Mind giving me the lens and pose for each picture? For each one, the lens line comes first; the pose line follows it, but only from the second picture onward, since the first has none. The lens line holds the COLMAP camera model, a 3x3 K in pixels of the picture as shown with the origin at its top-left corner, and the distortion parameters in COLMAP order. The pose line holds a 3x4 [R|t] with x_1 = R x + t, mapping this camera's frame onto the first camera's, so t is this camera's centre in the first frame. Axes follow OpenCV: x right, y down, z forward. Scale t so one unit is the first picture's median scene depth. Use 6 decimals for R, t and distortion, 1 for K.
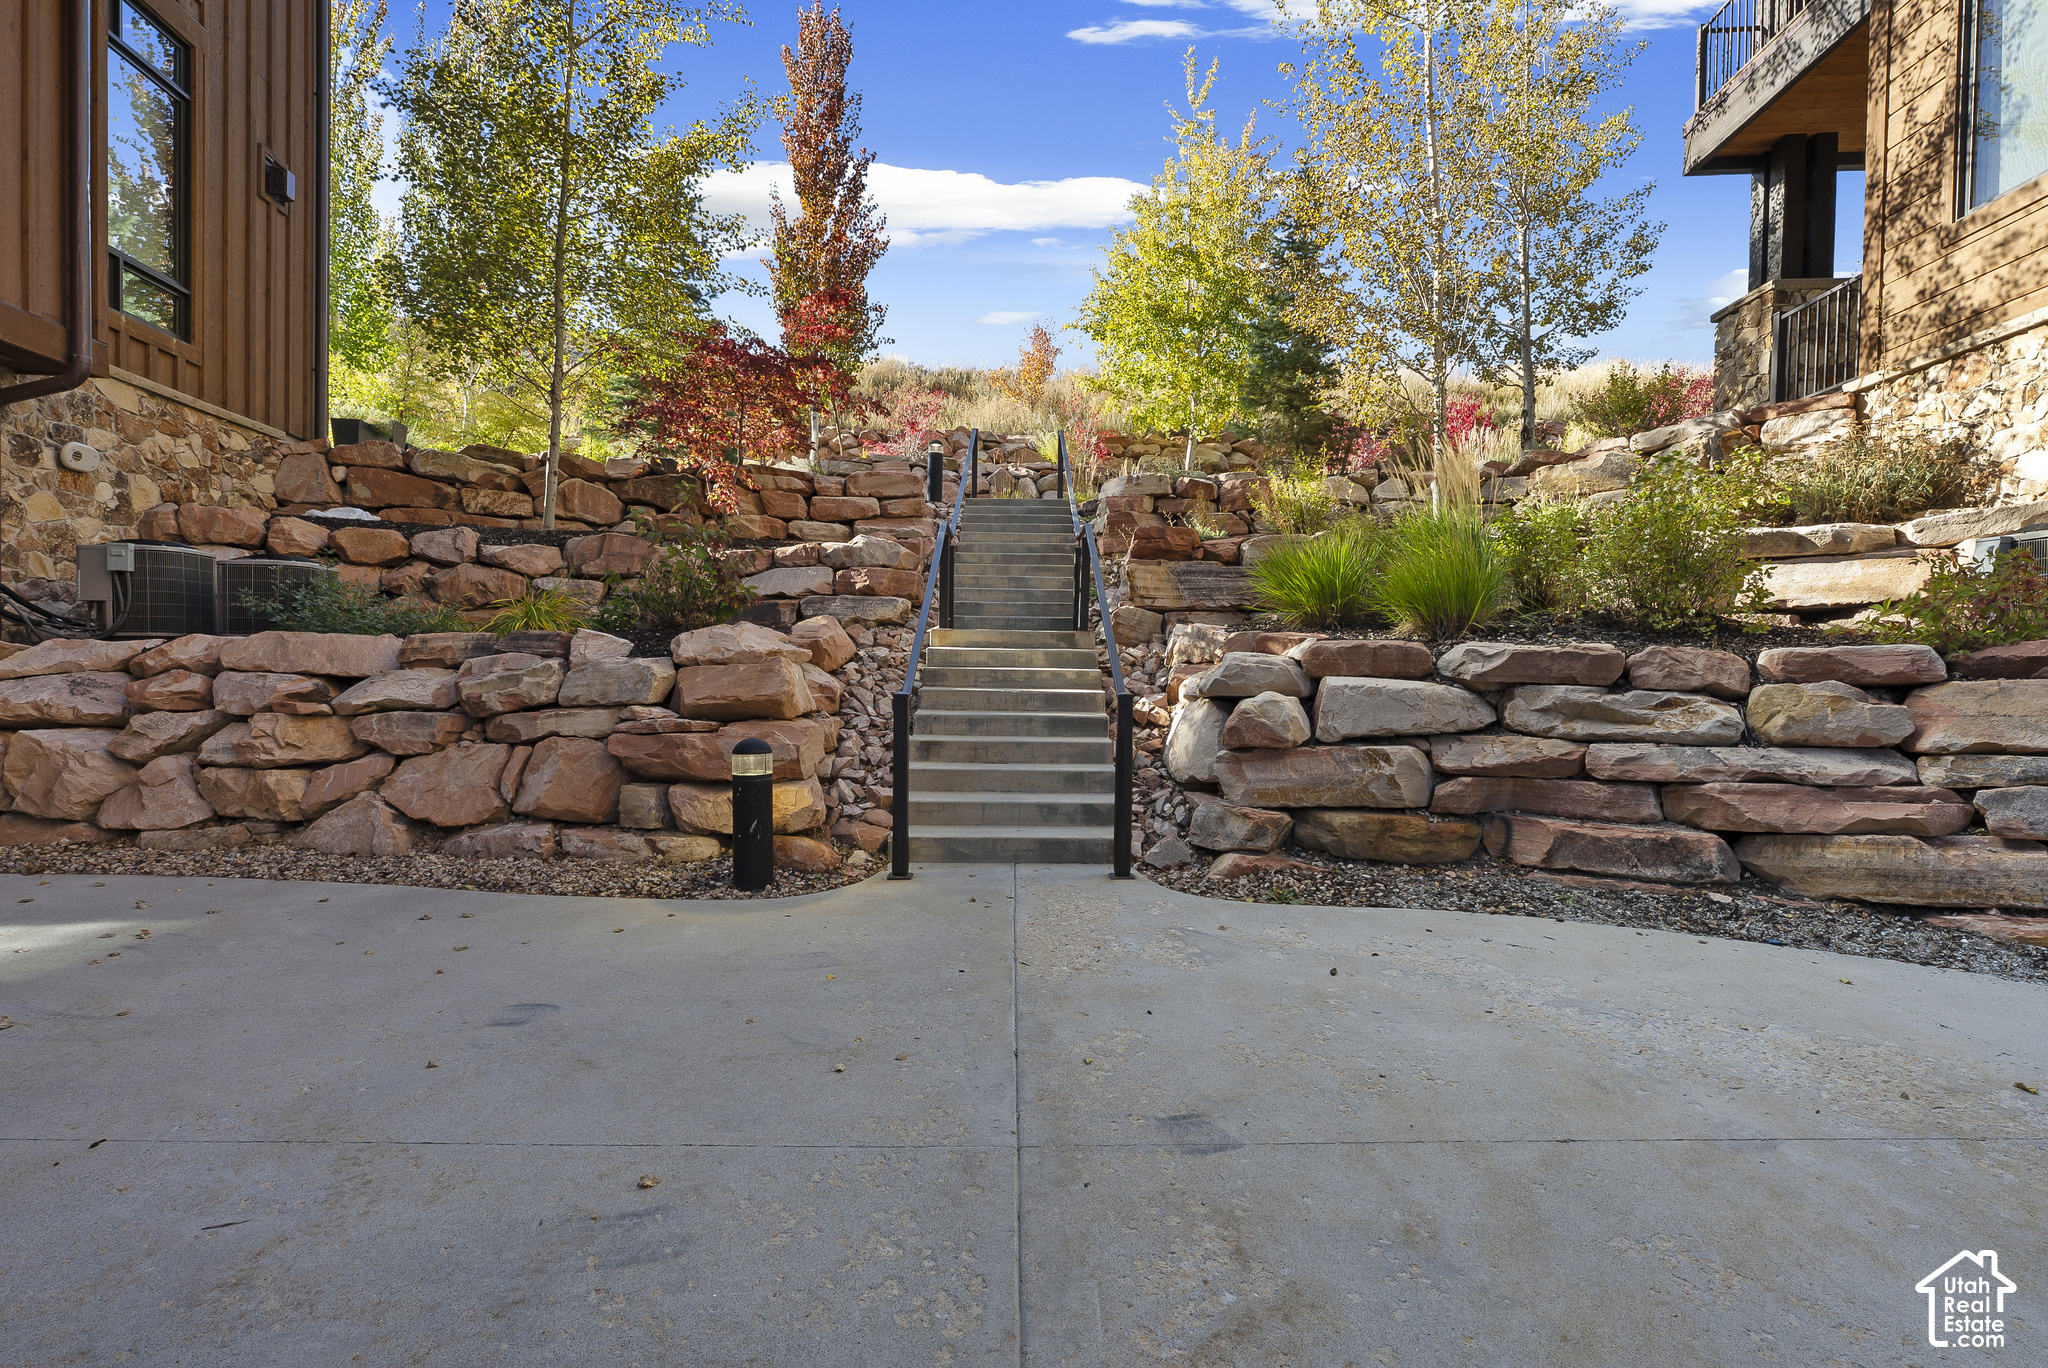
lens RADIAL K [[938.5, 0, 1027.0], [0, 938.5, 677.1], [0, 0, 1]] dist [-0.002135, 0.000195]
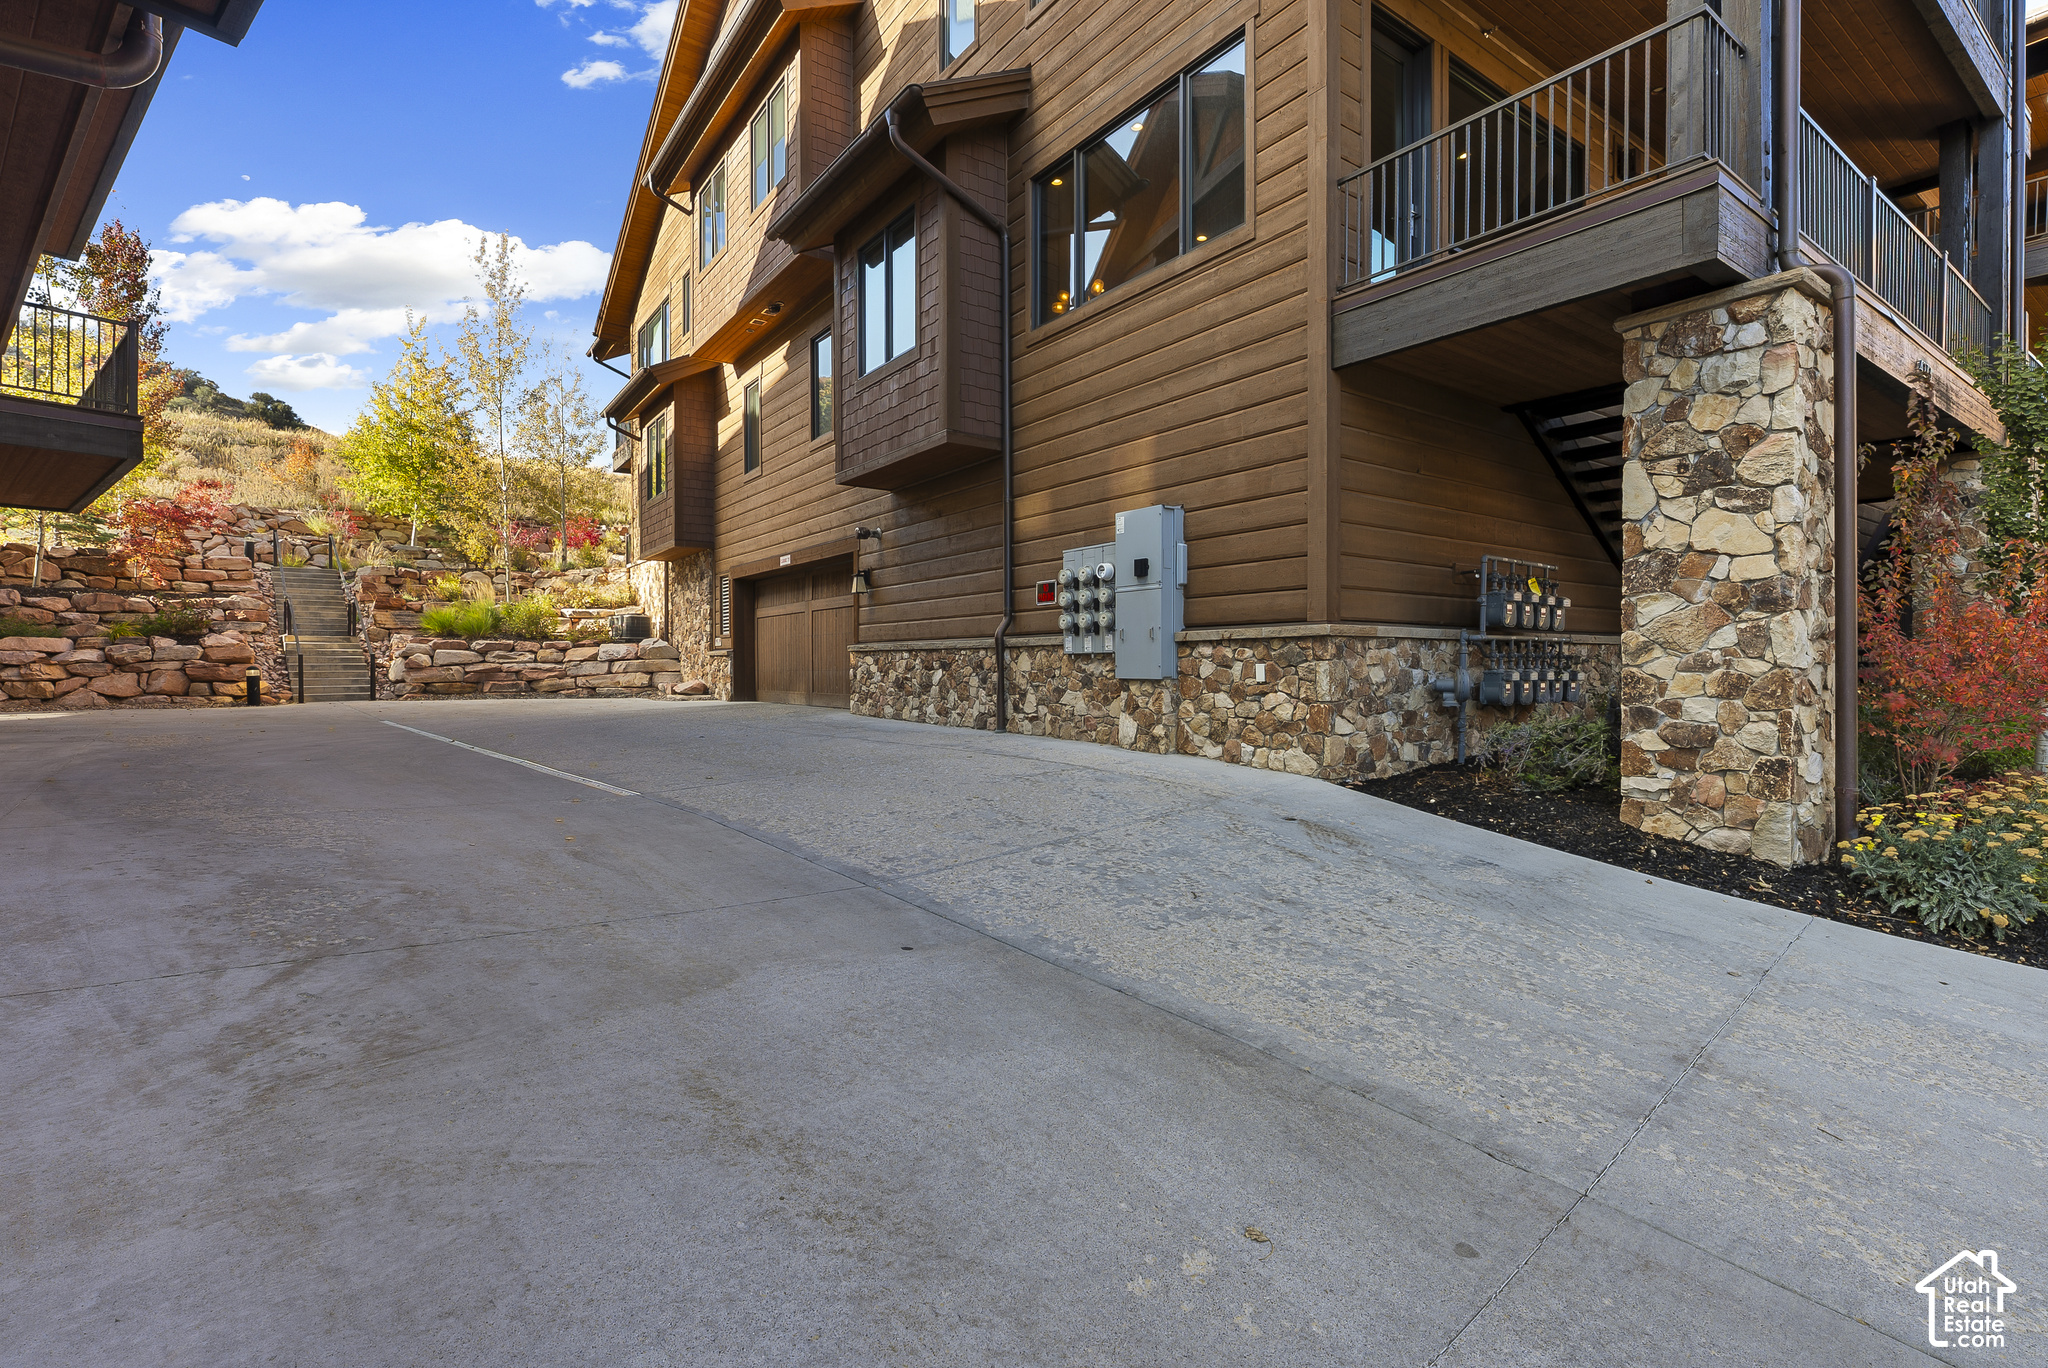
lens RADIAL K [[933.8, 0, 1021.9], [0, 933.8, 670.4], [0, 0, 1]] dist [0.000965, 0.000283]
pose [[0.758281, -0.020917, 0.651592, -0.341465], [0.023814, 0.999707, 0.004379, 0.120365], [-0.651492, 0.012196, 0.758557, -3.322747]]
